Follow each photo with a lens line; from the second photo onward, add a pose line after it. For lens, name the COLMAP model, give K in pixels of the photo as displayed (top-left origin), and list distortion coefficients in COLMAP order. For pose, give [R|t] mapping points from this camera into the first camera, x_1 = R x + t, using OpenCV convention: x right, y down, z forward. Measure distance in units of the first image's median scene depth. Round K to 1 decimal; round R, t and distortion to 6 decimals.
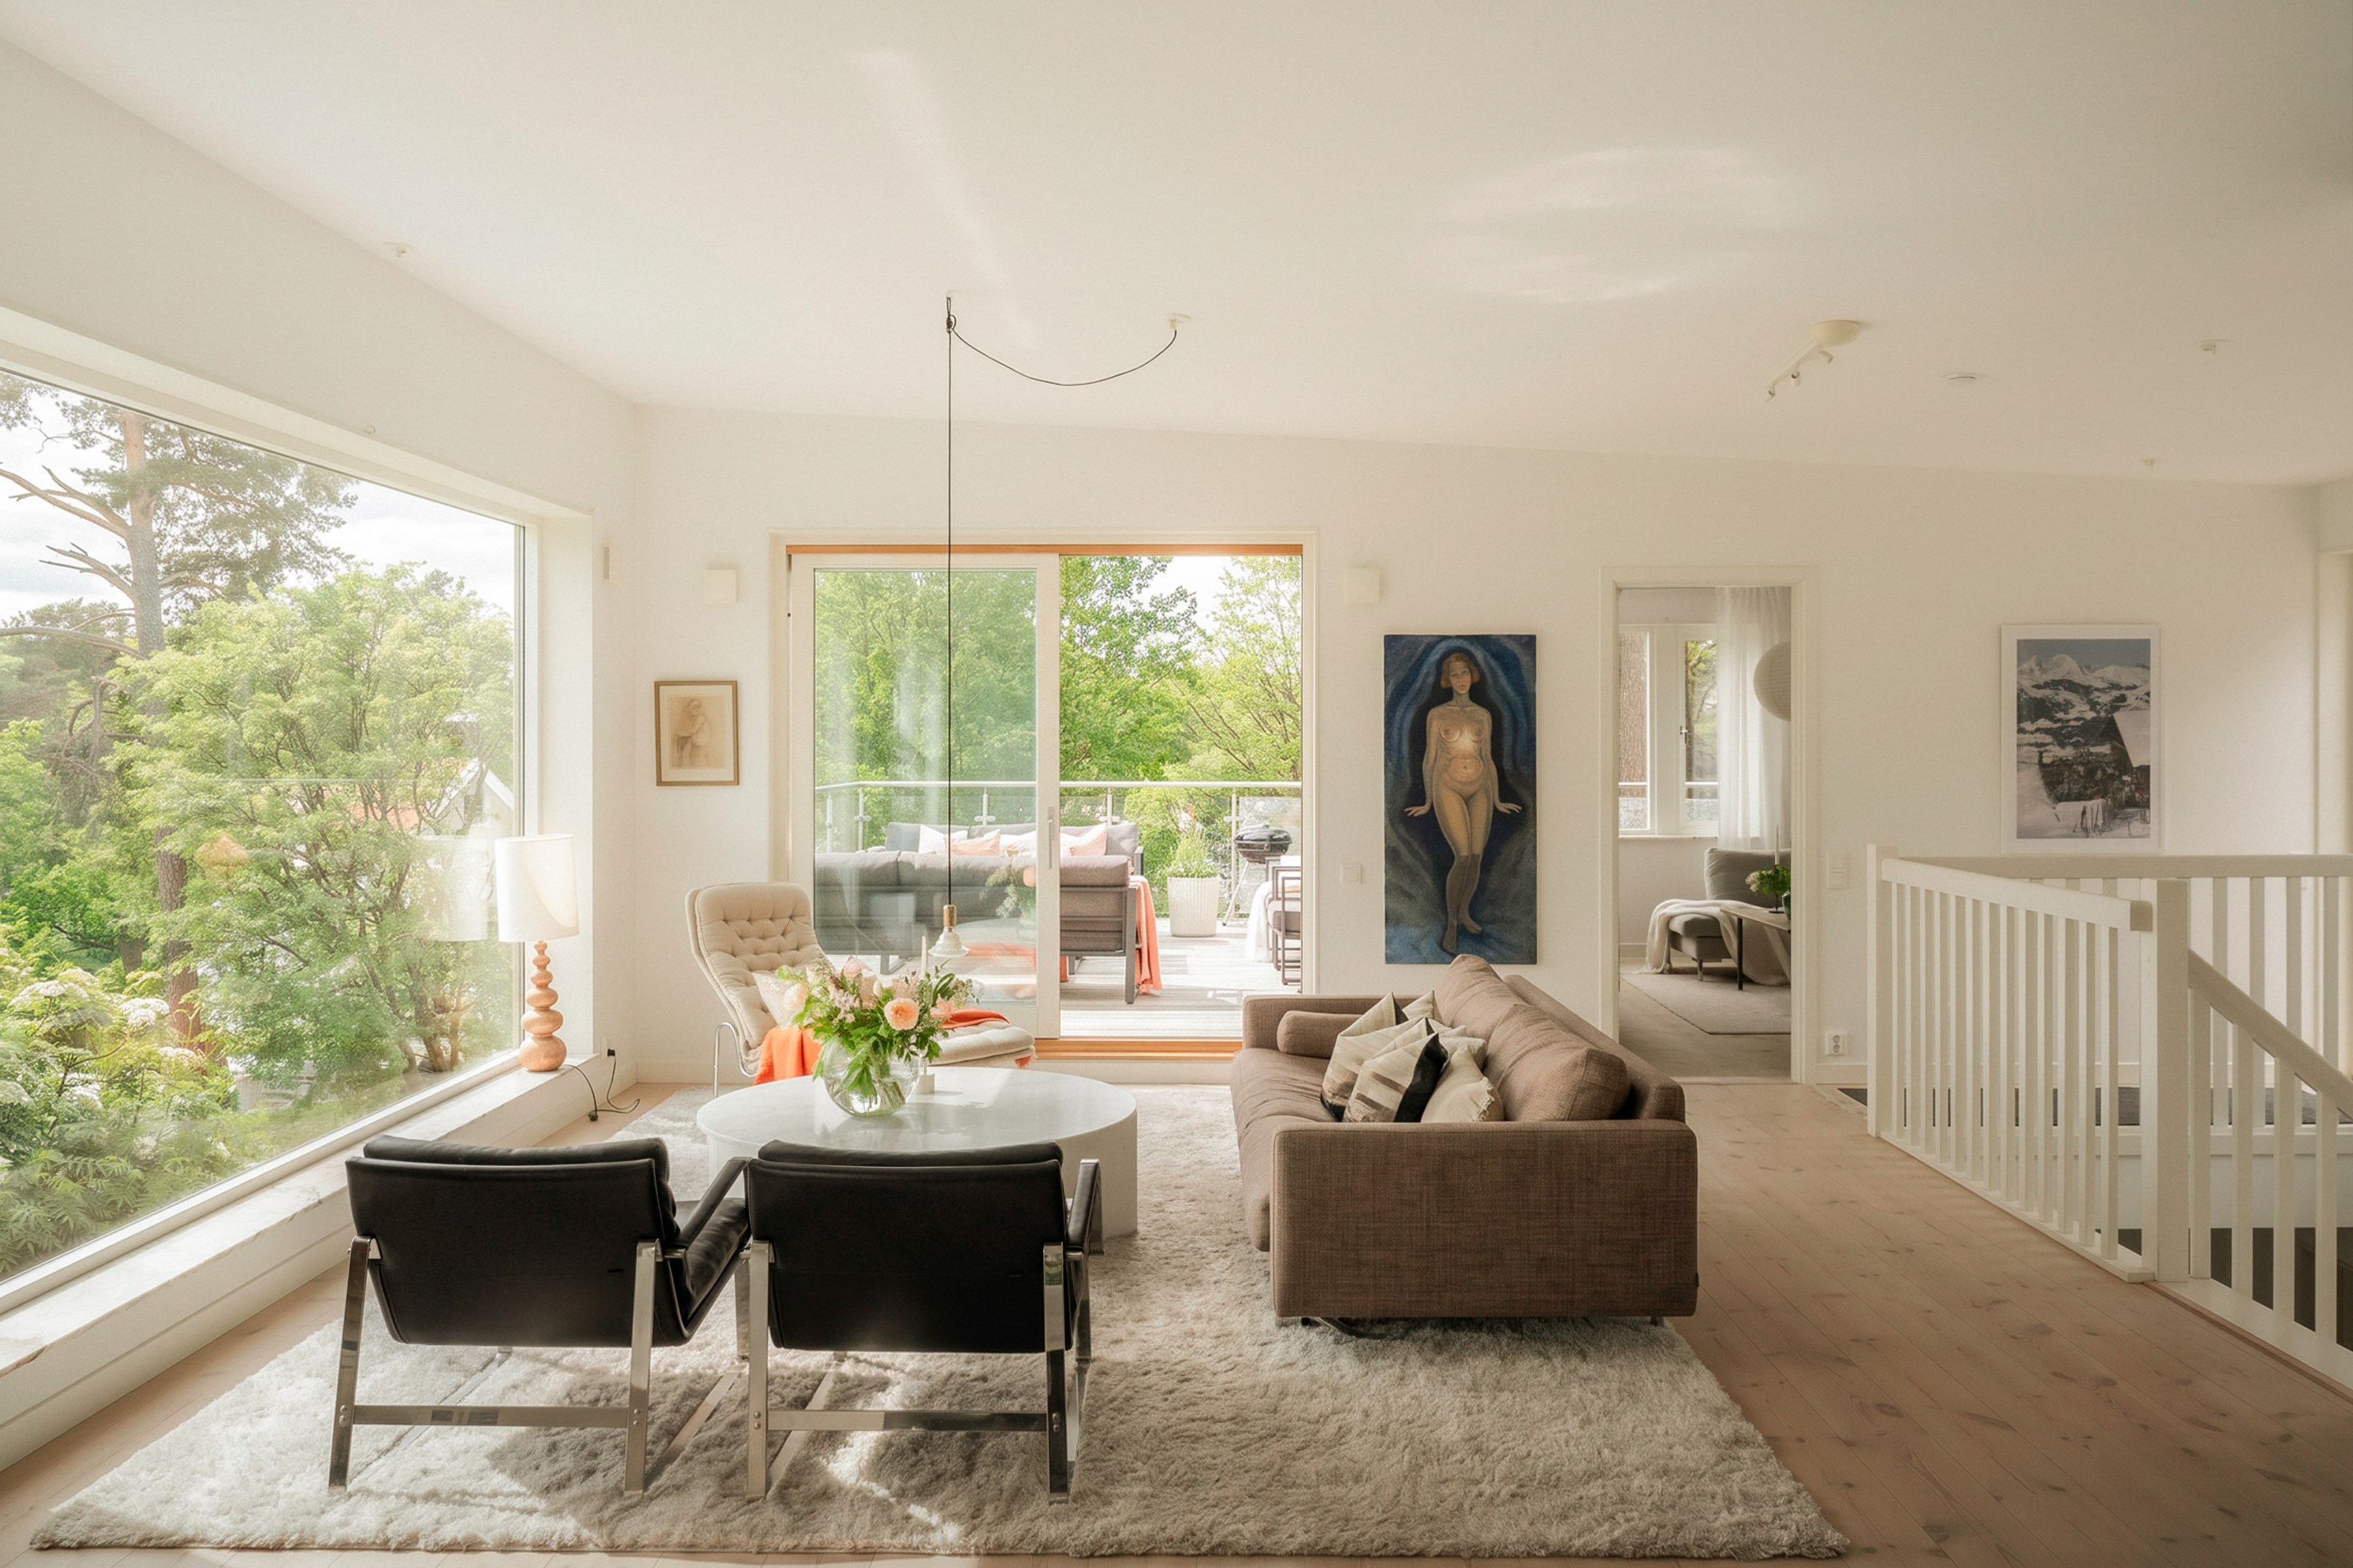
lens RADIAL K [[1805.8, 0, 1179.8], [0, 1805.8, 717.7], [0, 0, 1]] dist [-0.092382, 0.000513]
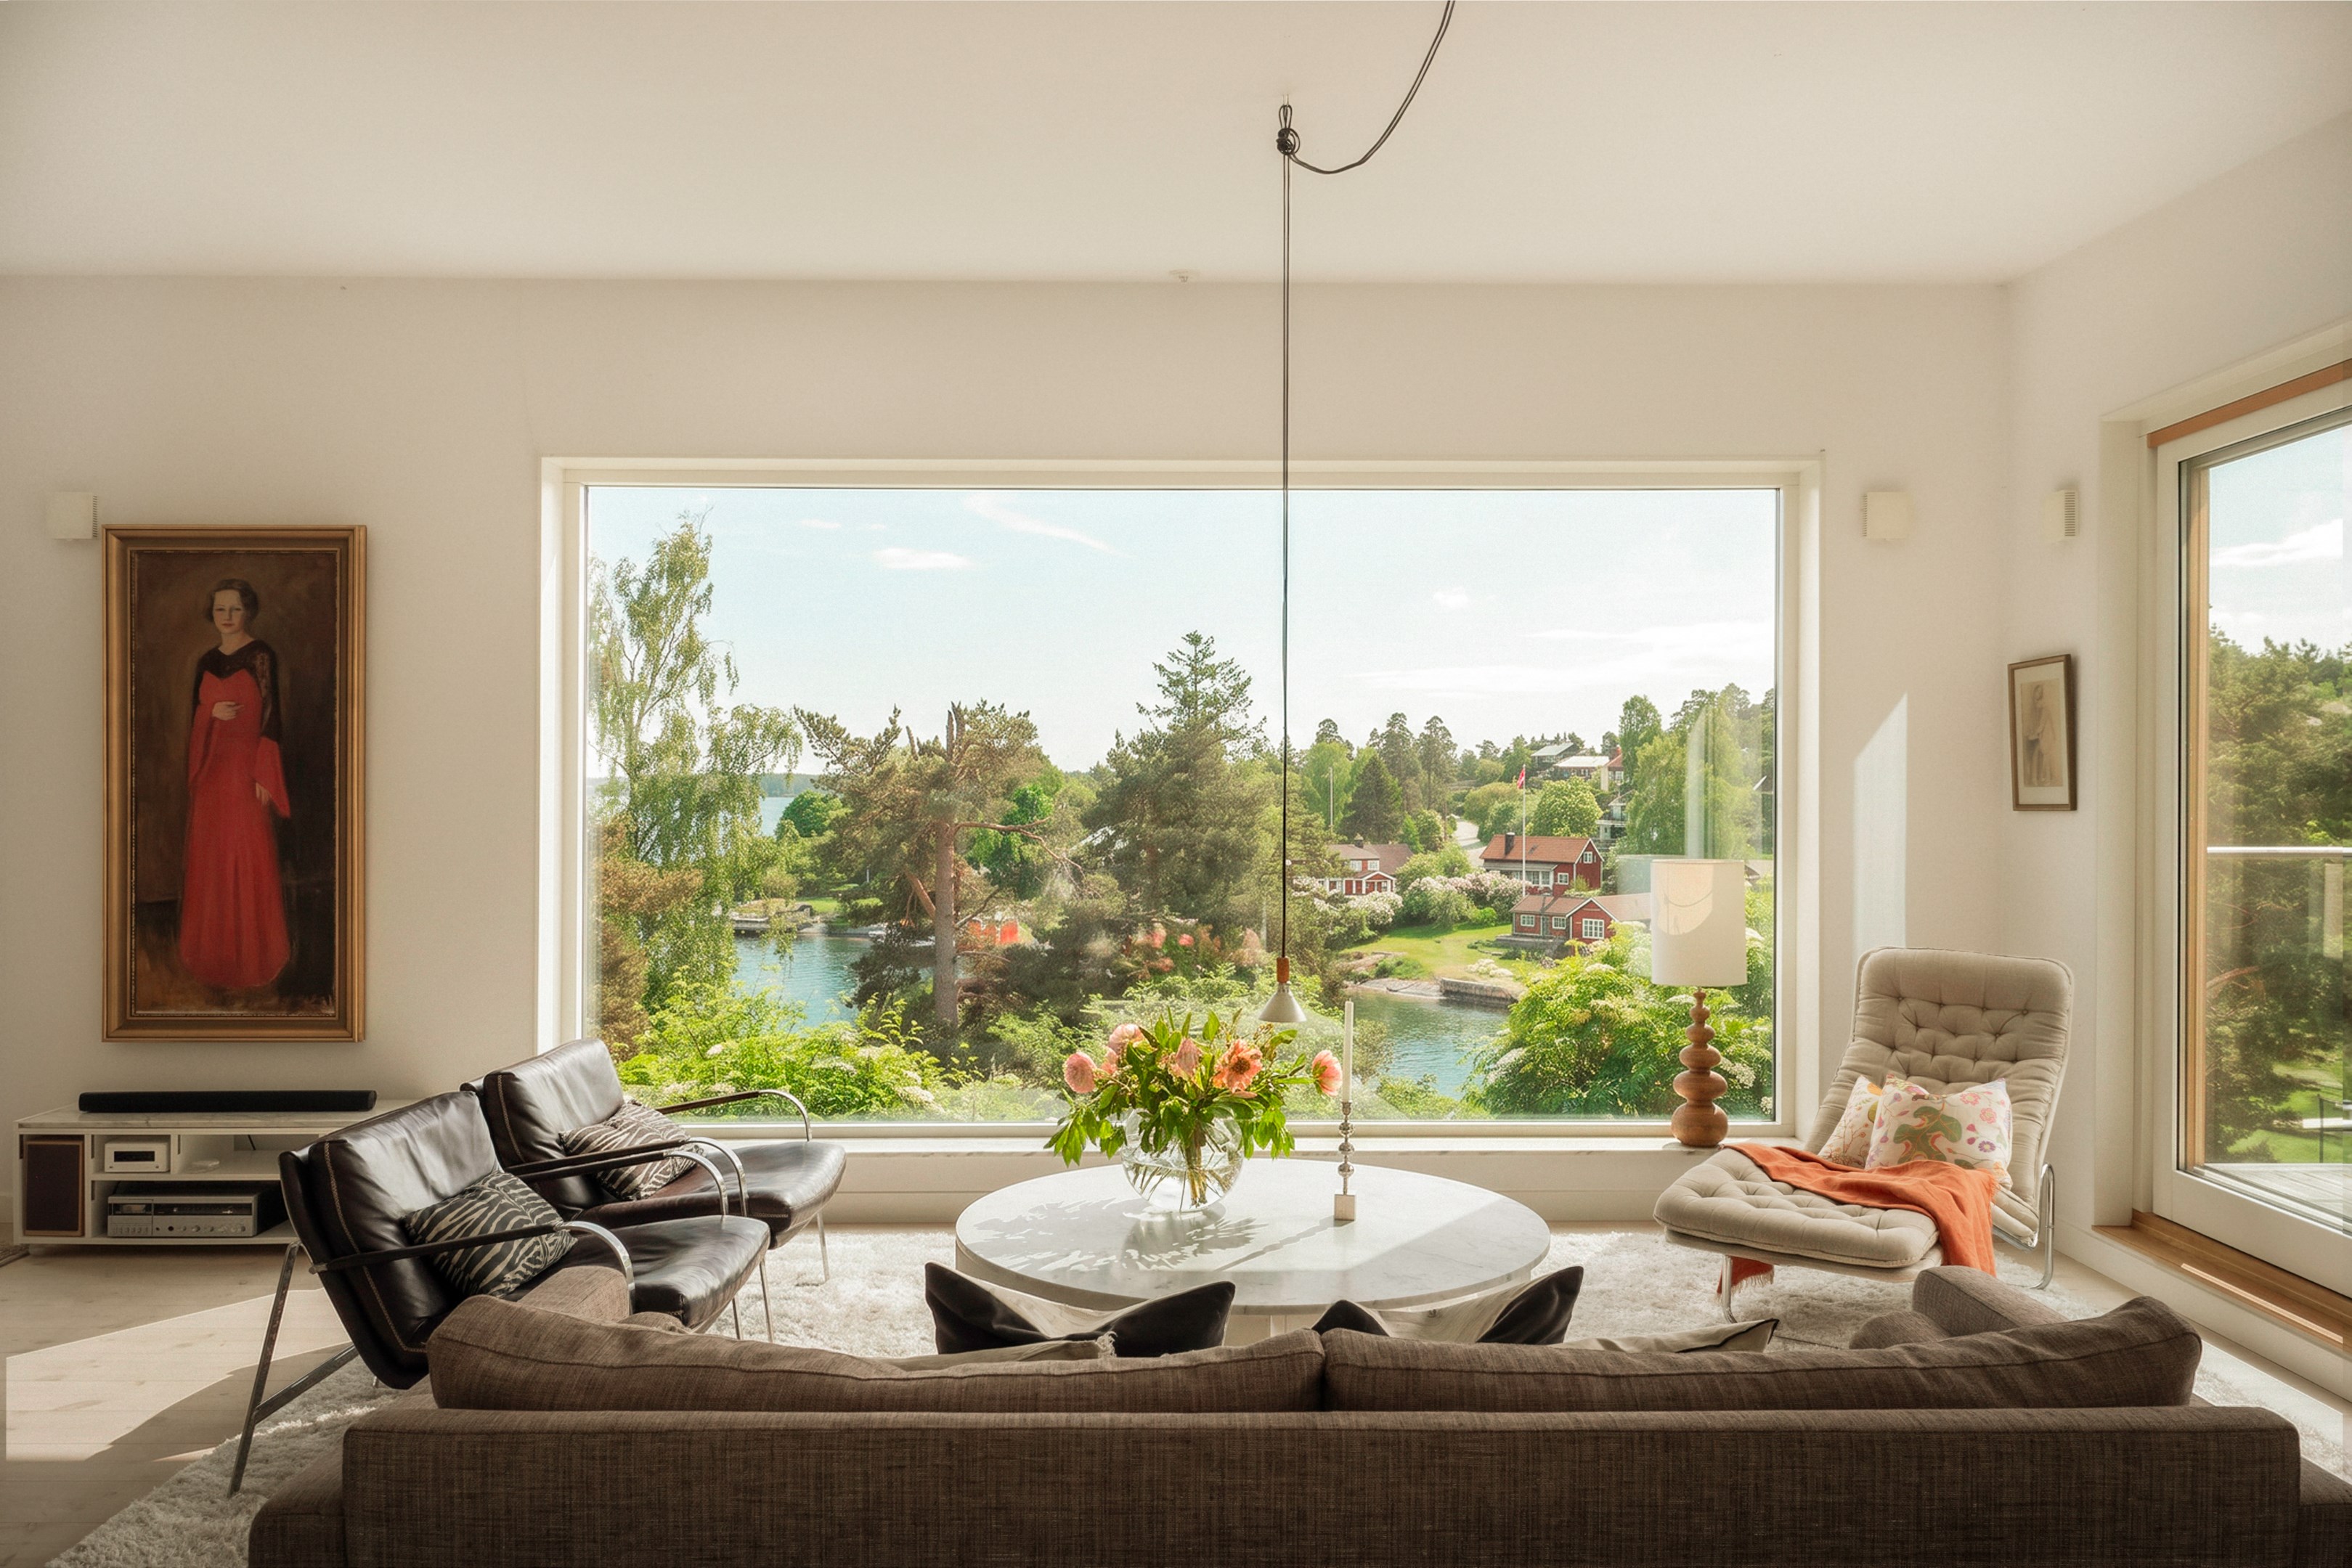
lens RADIAL K [[1736.9, 0, 1176.0], [0, 1736.9, 784.0], [0, 0, 1]] dist [0.011769, 0.002329]
pose [[0.018689, 0.000173, -0.999825, 0.397399], [0.008745, 0.999962, 0.000337, 0.024812], [0.999787, -0.008750, 0.018687, 0.664258]]
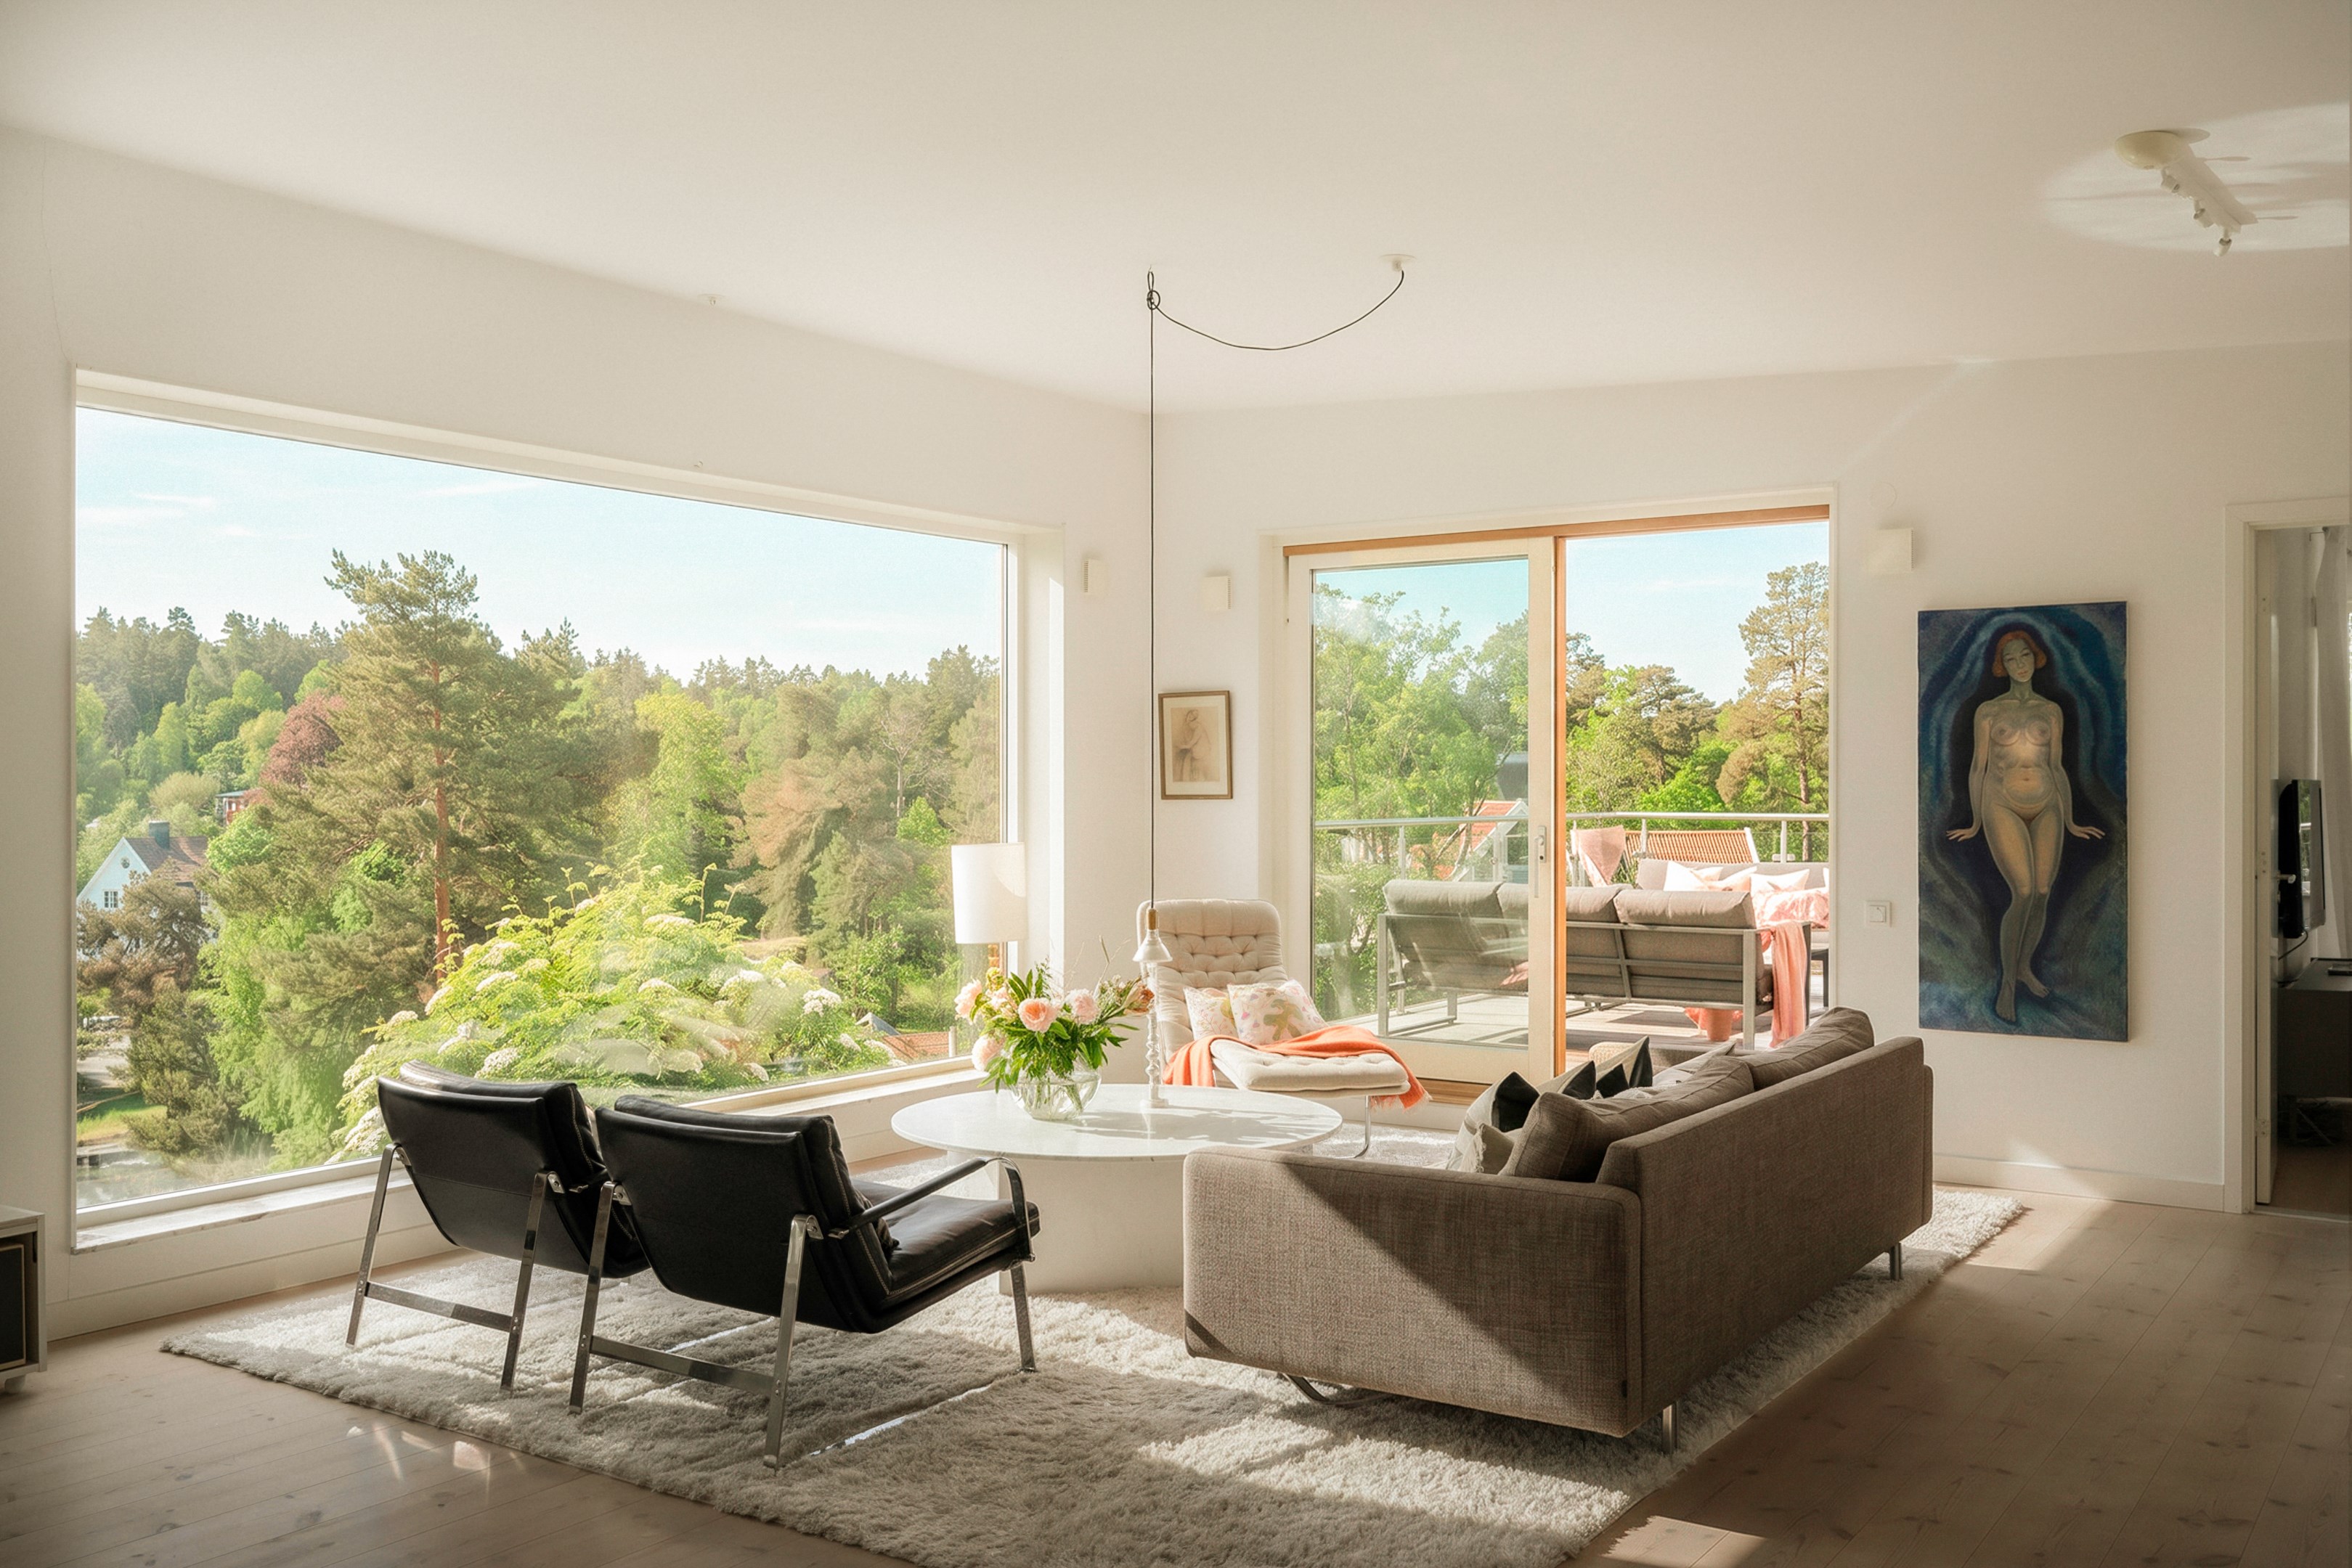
lens RADIAL K [[2066.6, 0, 1176.0], [0, 2066.6, 784.0], [0, 0, 1]] dist [-0.000736, -0.002448]
pose [[0.832724, -0.000481, -0.553689, 0.344347], [0.007091, 0.999927, 0.009795, 0.018554], [0.553643, -0.012082, 0.832666, 0.065881]]
